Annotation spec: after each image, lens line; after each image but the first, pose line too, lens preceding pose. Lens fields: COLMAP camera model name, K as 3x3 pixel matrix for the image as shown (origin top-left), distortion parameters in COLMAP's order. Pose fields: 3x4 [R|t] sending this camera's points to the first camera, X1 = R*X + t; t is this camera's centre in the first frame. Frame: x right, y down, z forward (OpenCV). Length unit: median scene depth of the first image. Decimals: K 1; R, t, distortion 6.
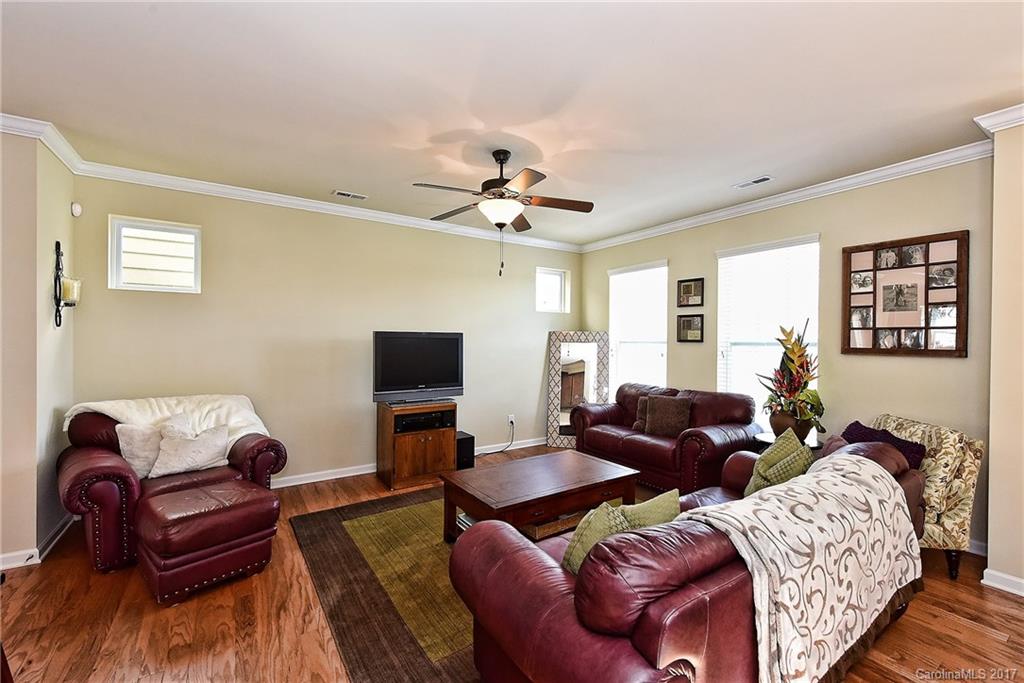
lens RADIAL K [[433.9, 0, 512.0], [0, 433.9, 341.5], [0, 0, 1]] dist [-0.000904, -0.000160]
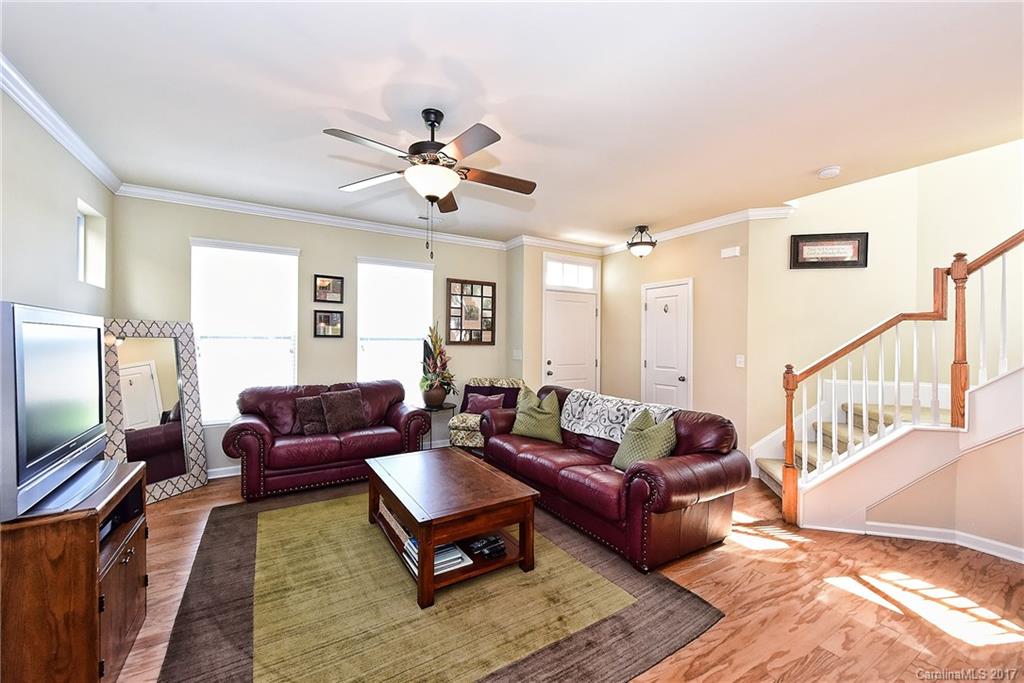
lens RADIAL K [[403.0, 0, 512.9], [0, 403.0, 341.7], [0, 0, 1]] dist [0.002508, -0.003367]
pose [[0.036188, -0.008338, 0.999310, -0.722292], [-0.002069, 0.999962, 0.008418, 0.004067], [-0.999343, -0.002372, 0.036169, 0.728296]]
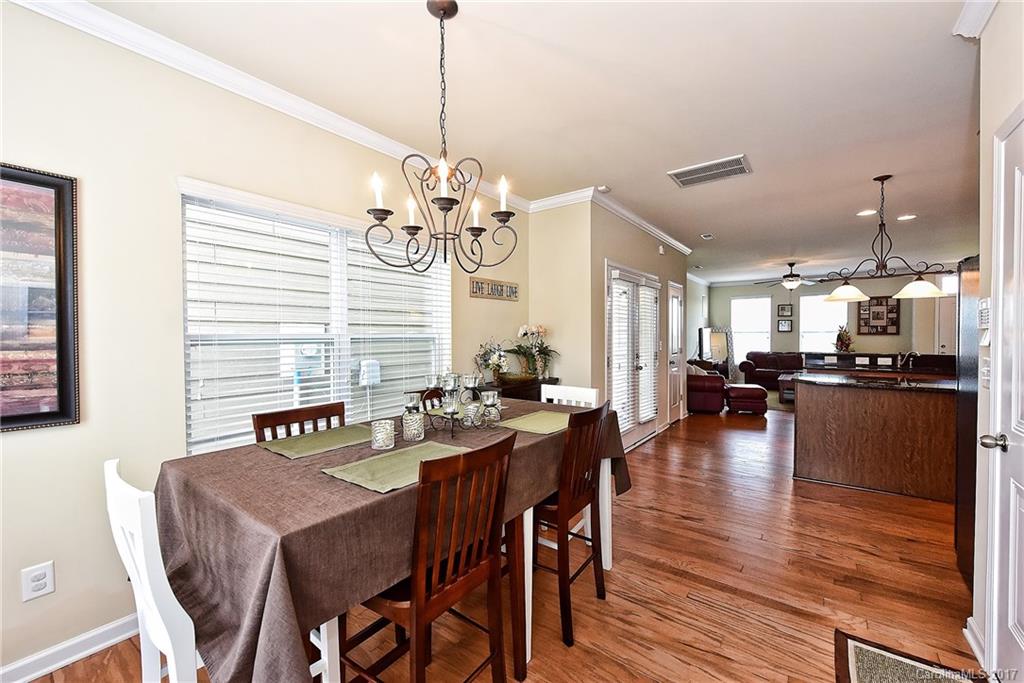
lens RADIAL K [[403.0, 0, 512.9], [0, 403.0, 341.7], [0, 0, 1]] dist [0.002508, -0.003367]
pose [[0.944474, -0.016906, 0.328150, -2.302625], [0.012683, 0.999807, 0.015005, 0.005702], [-0.328340, -0.010010, 0.944506, -0.773636]]
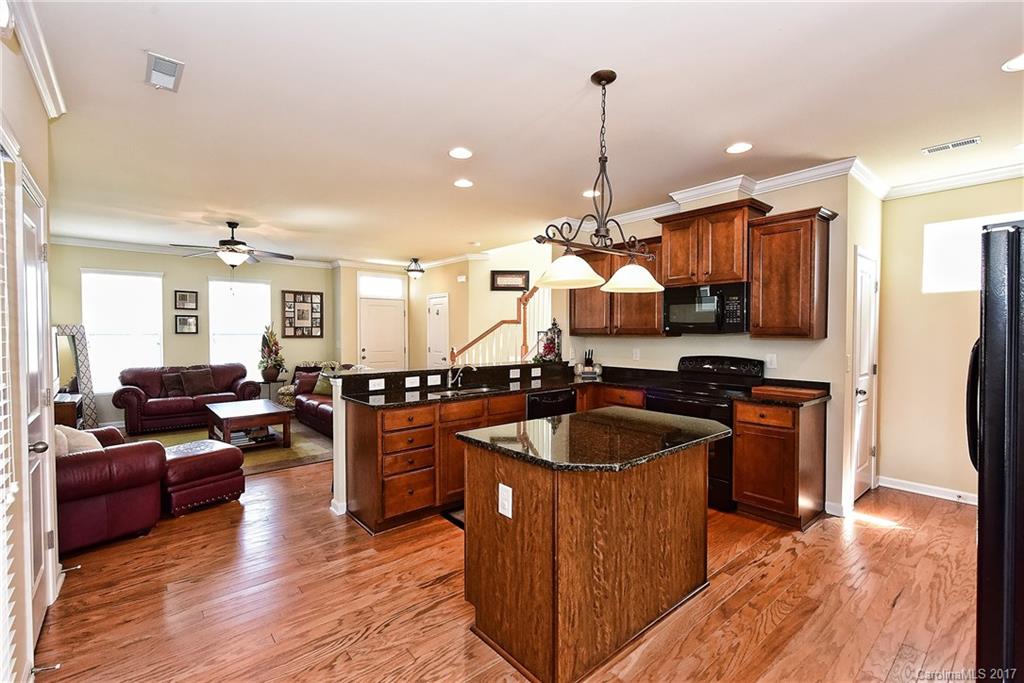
lens RADIAL K [[449.5, 0, 513.7], [0, 449.5, 341.4], [0, 0, 1]] dist [0.000551, -0.000308]
pose [[-0.123943, -0.028135, 0.991890, -1.708434], [0.003990, 0.999576, 0.028852, -0.017123], [-0.992281, 0.007534, -0.123778, 0.119341]]
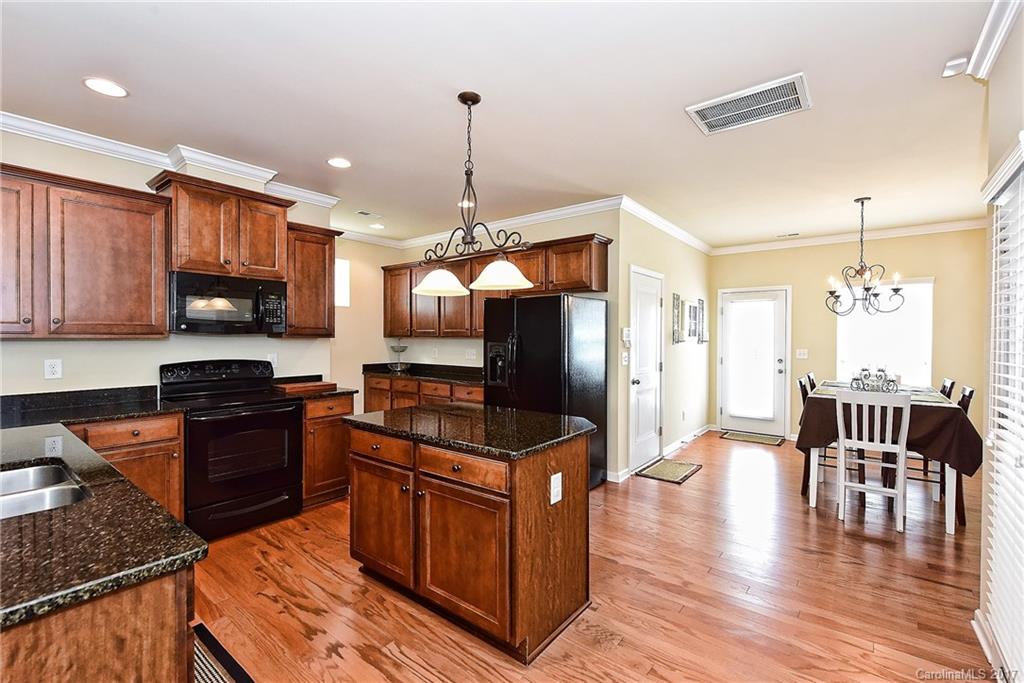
lens RADIAL K [[449.5, 0, 513.7], [0, 449.5, 341.4], [0, 0, 1]] dist [0.000551, -0.000308]
pose [[-0.948397, -0.008196, -0.316978, -0.889343], [-0.013017, 0.999830, 0.013093, -0.006045], [0.316817, 0.016543, -0.948343, 0.623743]]
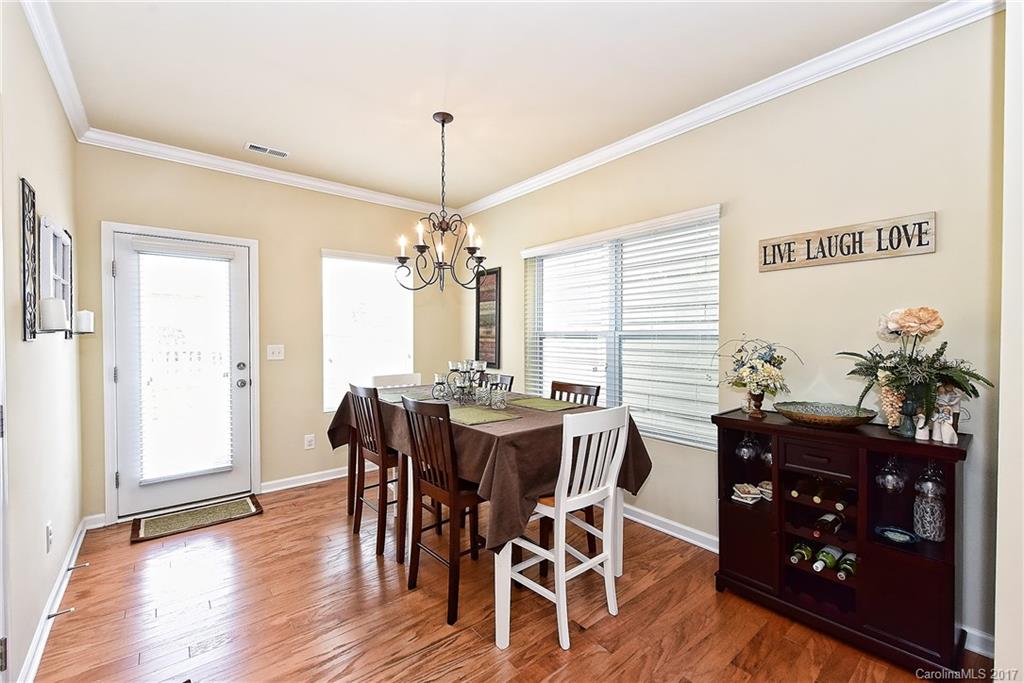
lens RADIAL K [[430.0, 0, 512.0], [0, 430.0, 341.5], [0, 0, 1]] dist [0.010665, -0.000049]
pose [[0.109350, 0.007311, -0.993976, -1.388602], [-0.004634, 0.999966, 0.006846, 0.014919], [0.993993, 0.003857, 0.109380, -0.229052]]
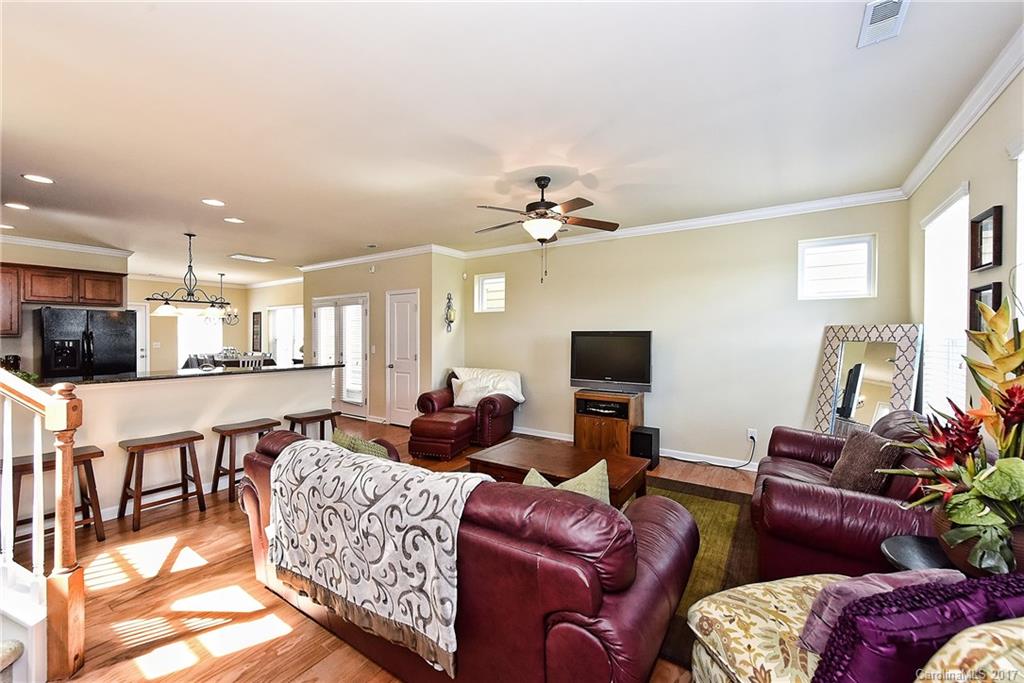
lens RADIAL K [[407.5, 0, 508.7], [0, 407.5, 341.3], [0, 0, 1]] dist [0.024573, -0.009460]
pose [[0.371055, 0.004887, -0.928598, 0.877544], [-0.006063, 0.999978, 0.002840, 0.005504], [0.928591, 0.004576, 0.371076, 0.450717]]
